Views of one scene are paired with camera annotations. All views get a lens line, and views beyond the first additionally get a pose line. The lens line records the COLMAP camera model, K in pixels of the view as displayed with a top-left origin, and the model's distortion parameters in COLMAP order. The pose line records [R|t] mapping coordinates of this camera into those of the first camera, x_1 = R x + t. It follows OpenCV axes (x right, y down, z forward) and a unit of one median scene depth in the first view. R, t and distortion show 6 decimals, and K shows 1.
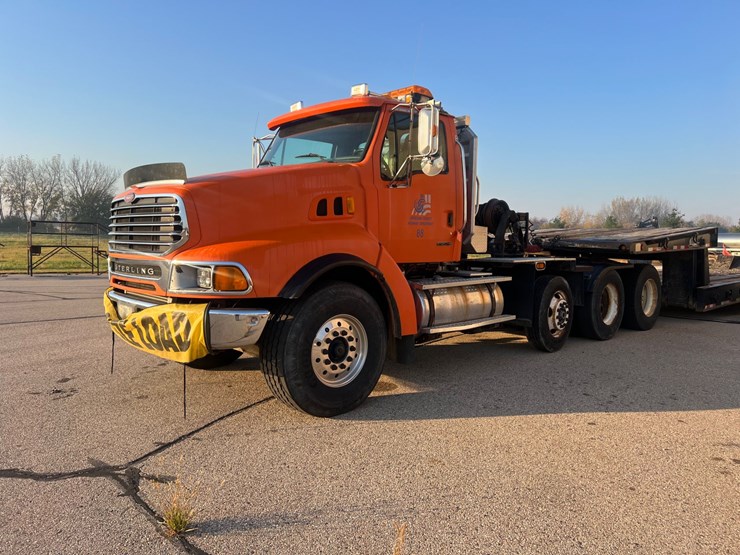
lens RADIAL K [[559.4, 0, 378.7], [0, 559.4, 275.3], [0, 0, 1]] dist [0.068184, -0.072368]
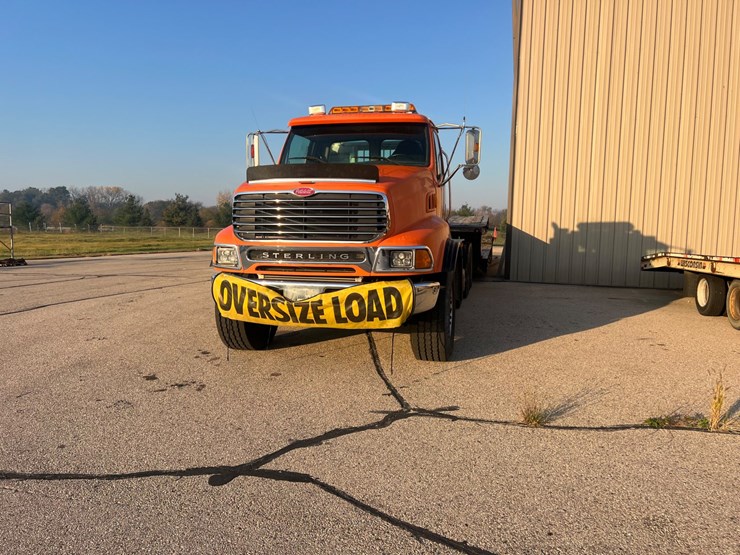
lens RADIAL K [[556.9, 0, 359.9], [0, 556.9, 275.4], [0, 0, 1]] dist [0.078208, -0.083806]
pose [[0.820277, -0.059620, 0.568851, -1.103121], [0.042353, 0.998153, 0.043541, -0.018293], [-0.570396, -0.011623, 0.821287, 0.032410]]
